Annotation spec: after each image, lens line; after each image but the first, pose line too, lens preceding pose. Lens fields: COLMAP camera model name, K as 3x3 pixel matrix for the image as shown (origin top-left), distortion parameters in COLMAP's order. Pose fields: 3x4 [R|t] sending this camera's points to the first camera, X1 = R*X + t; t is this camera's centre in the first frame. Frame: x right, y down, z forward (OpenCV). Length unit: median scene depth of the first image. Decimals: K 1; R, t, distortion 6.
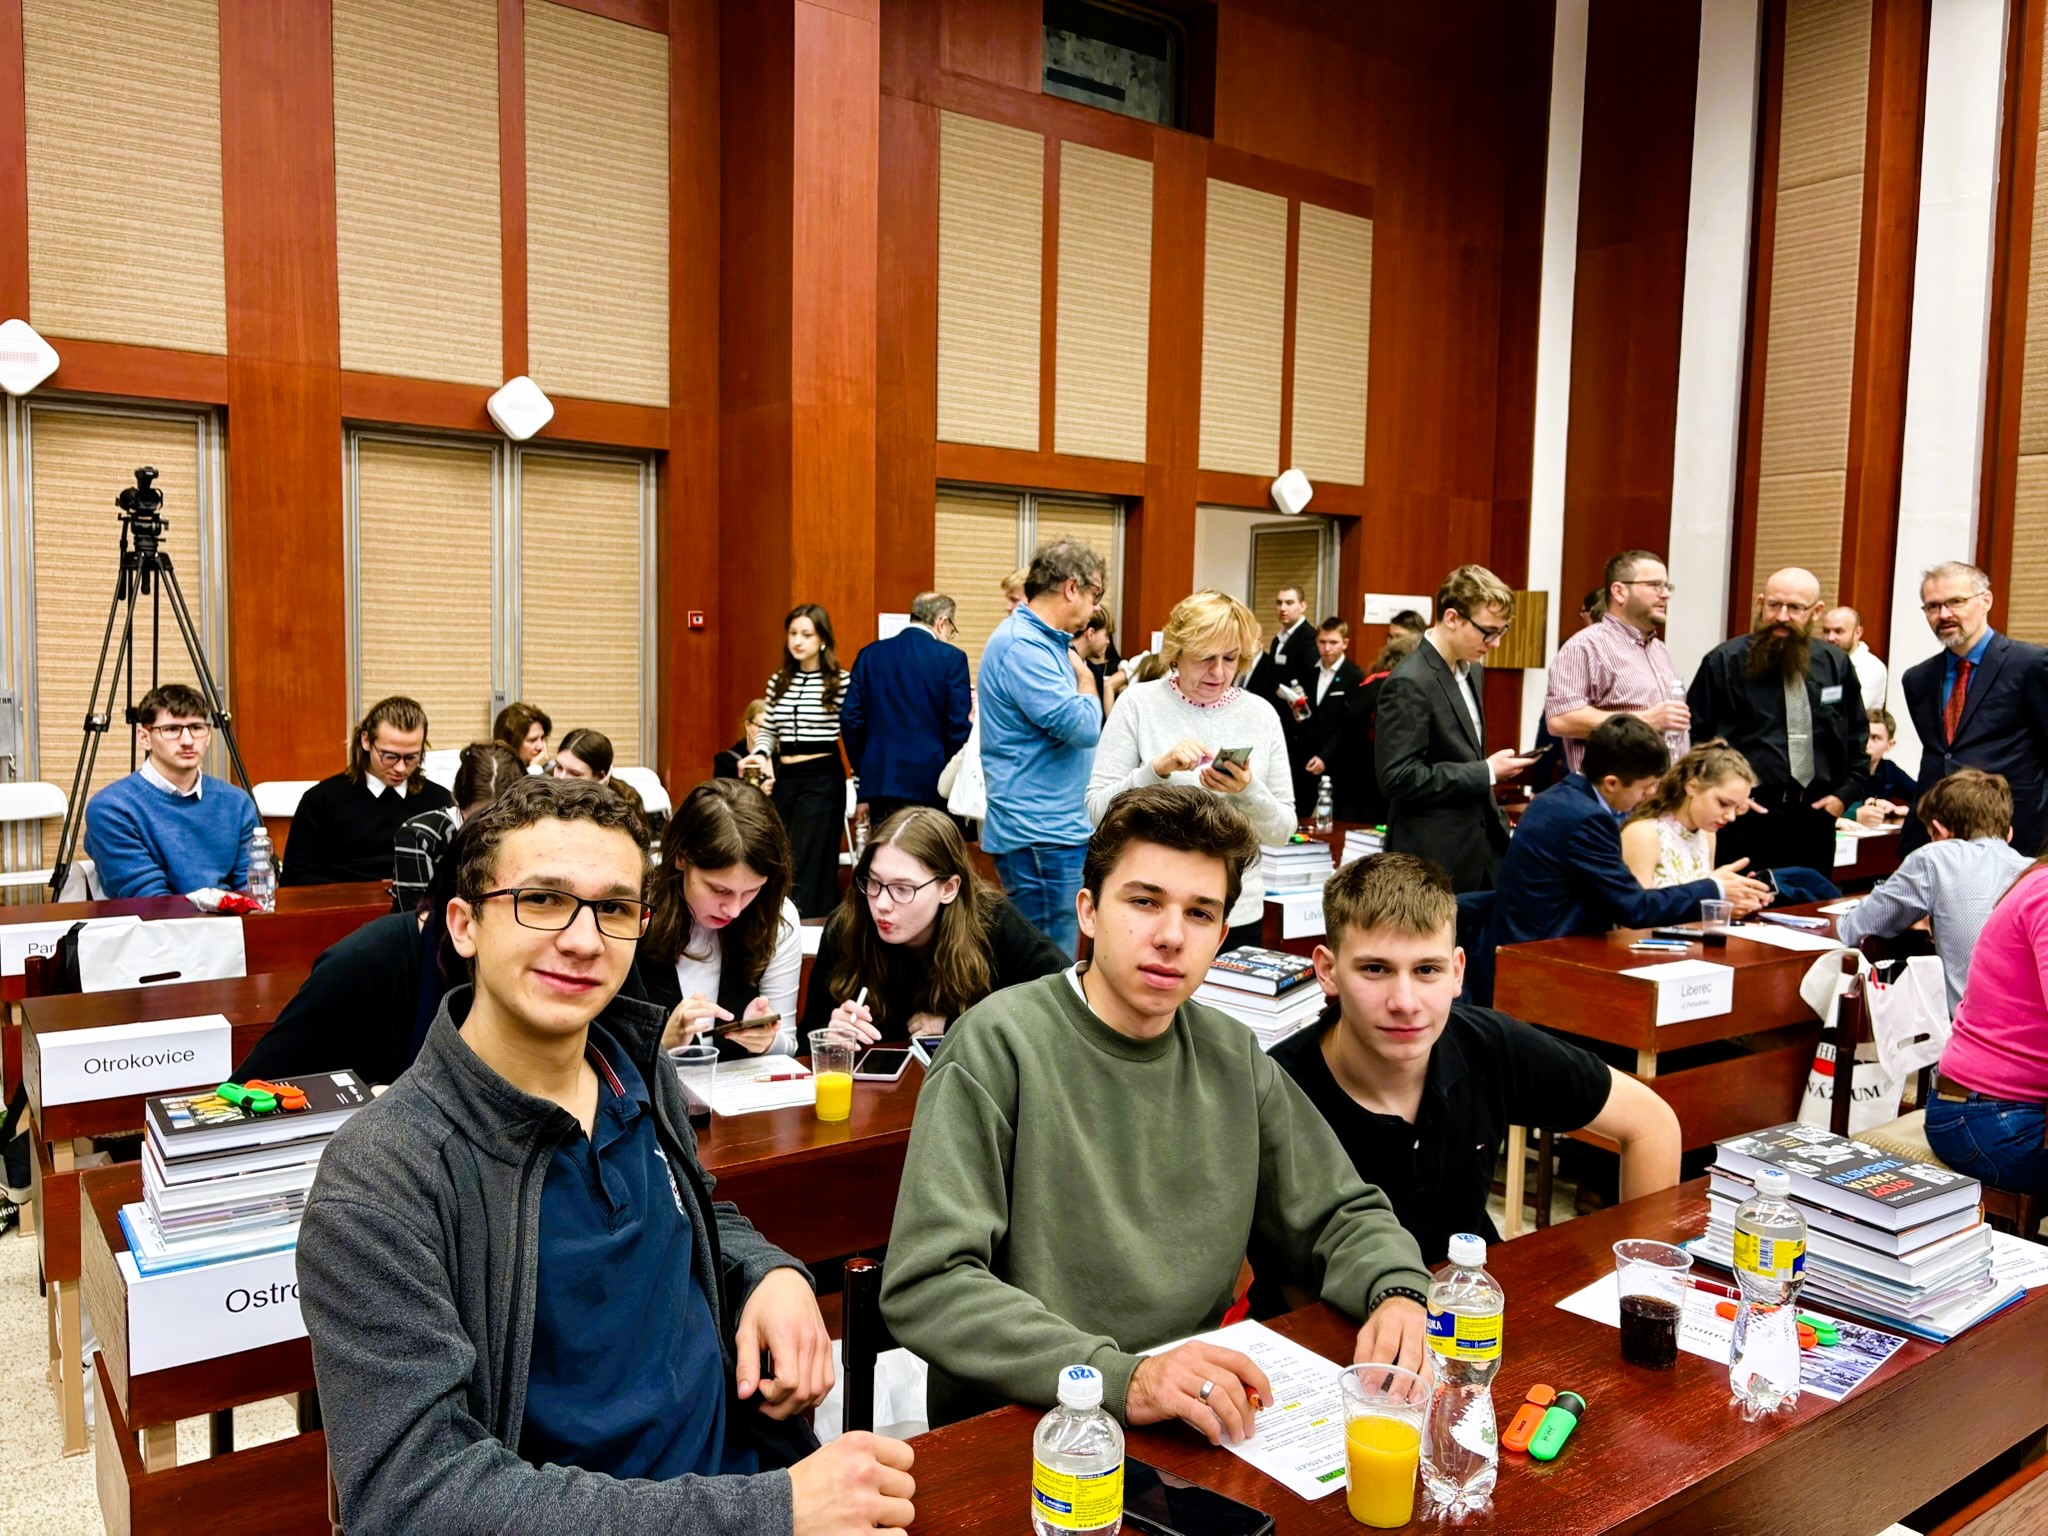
lens RADIAL K [[1562.4, 0, 1023.9], [0, 1562.4, 764.7], [0, 0, 1]] dist [0.007559, -0.004791]
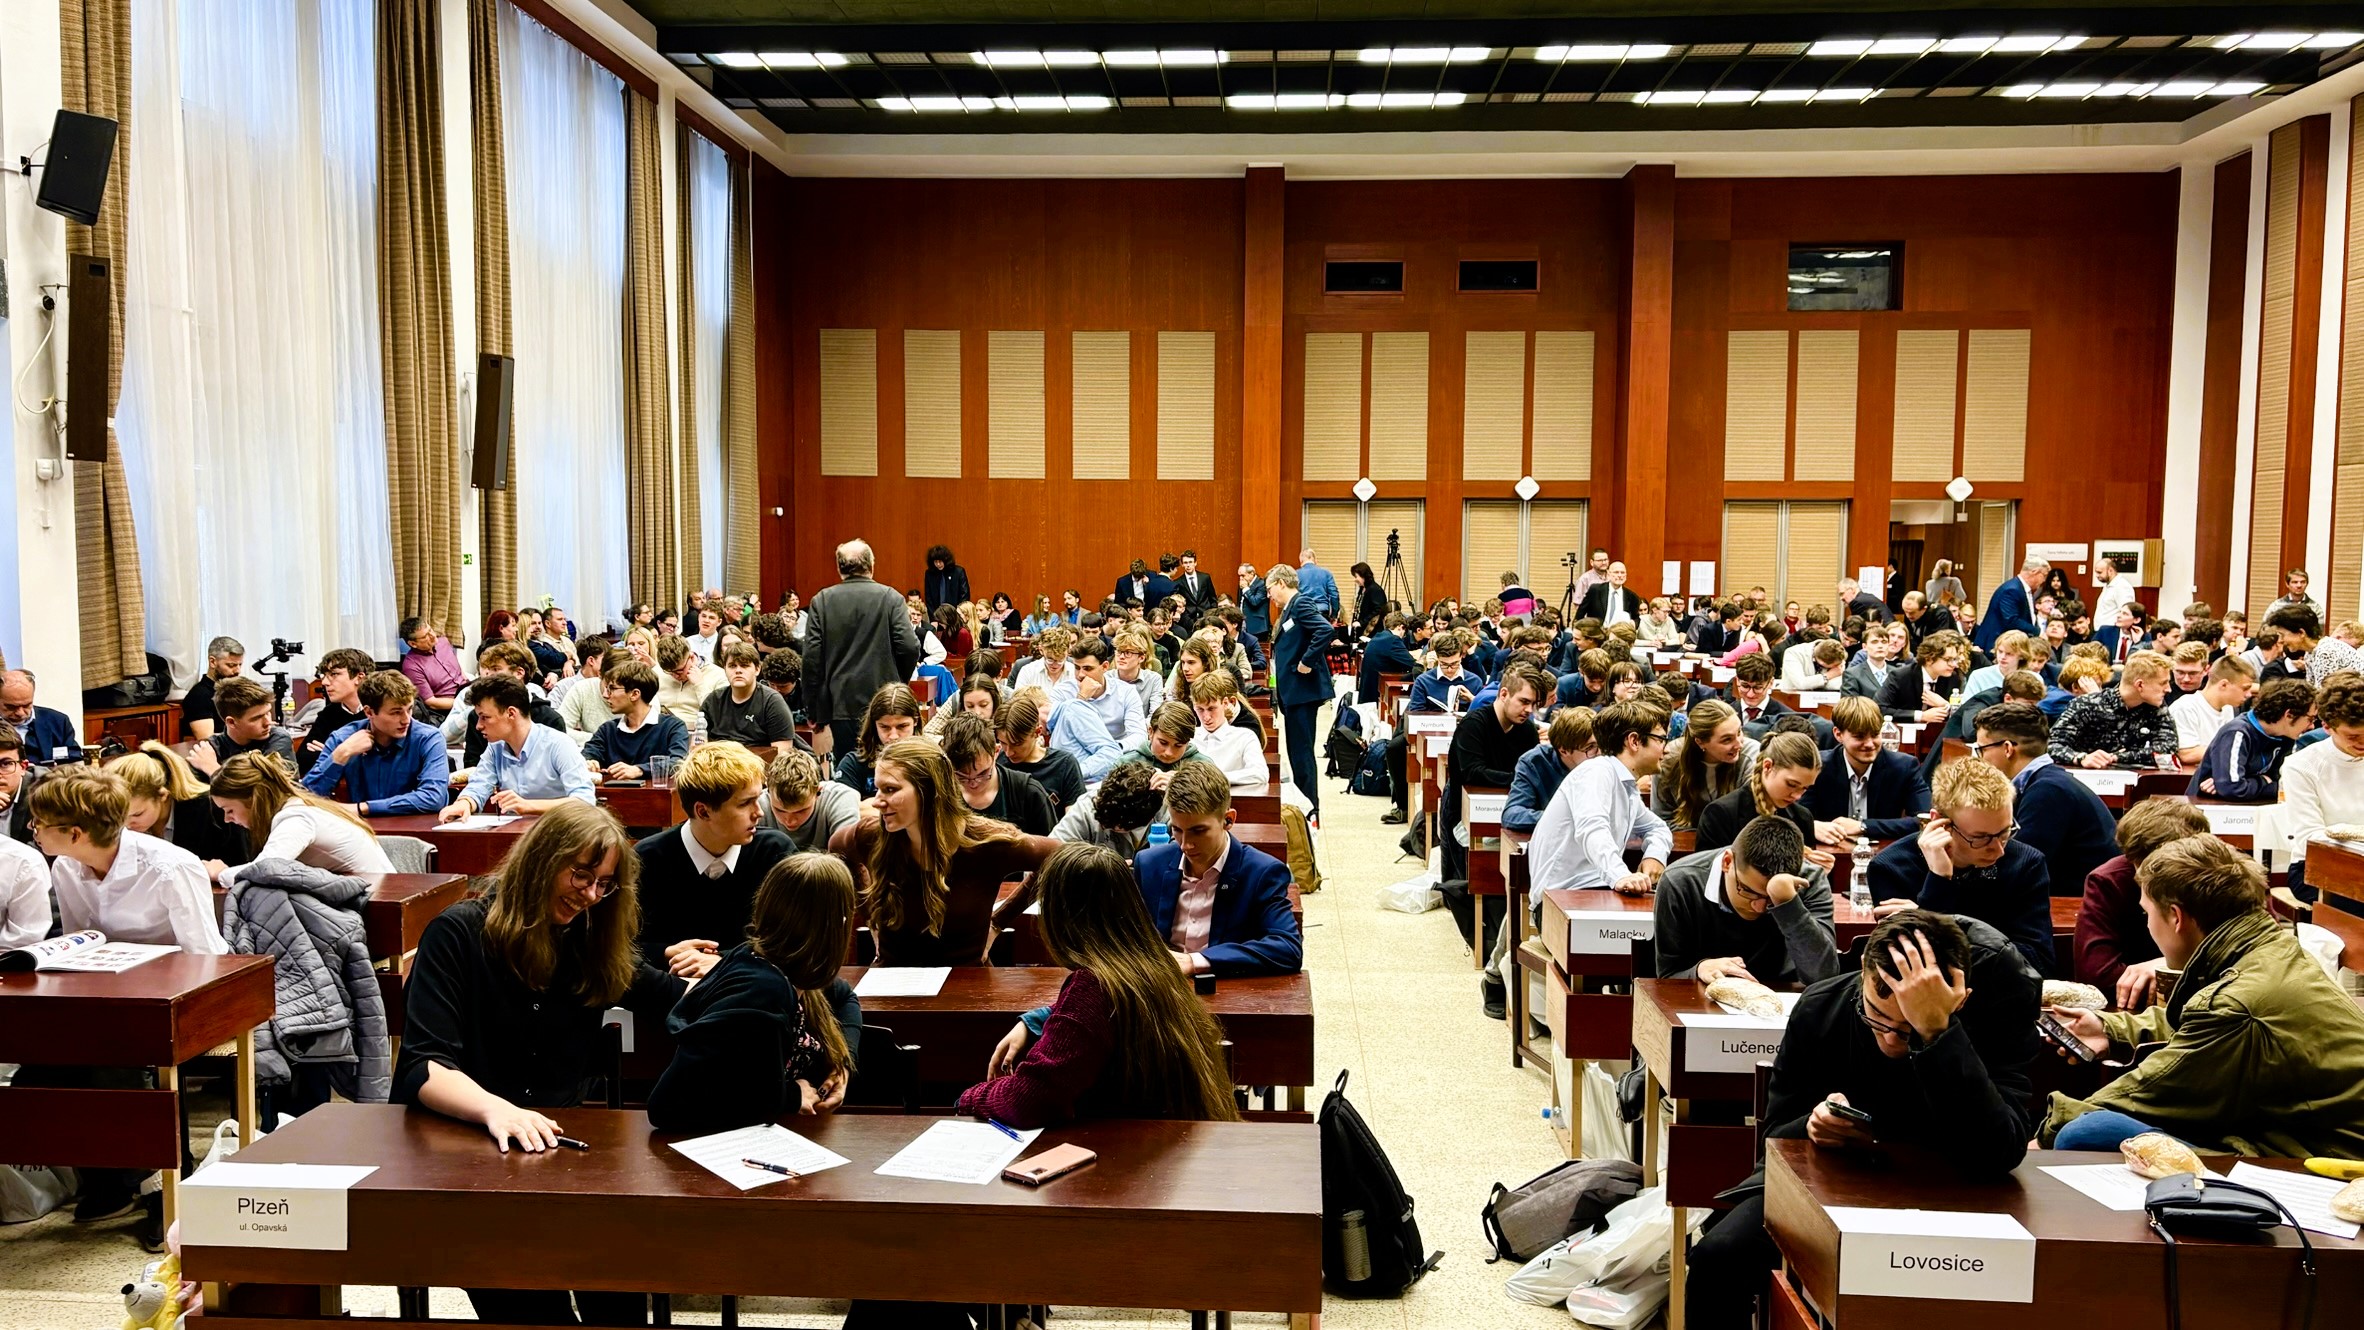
lens RADIAL K [[1714.7, 0, 1176.7], [0, 1714.7, 676.1], [0, 0, 1]] dist [0.006241, 0.000445]
pose [[0.775907, 0.035442, -0.629851, 0.964046], [-0.037401, 0.999249, 0.010154, 0.073585], [0.629737, 0.015679, 0.776650, -1.474879]]
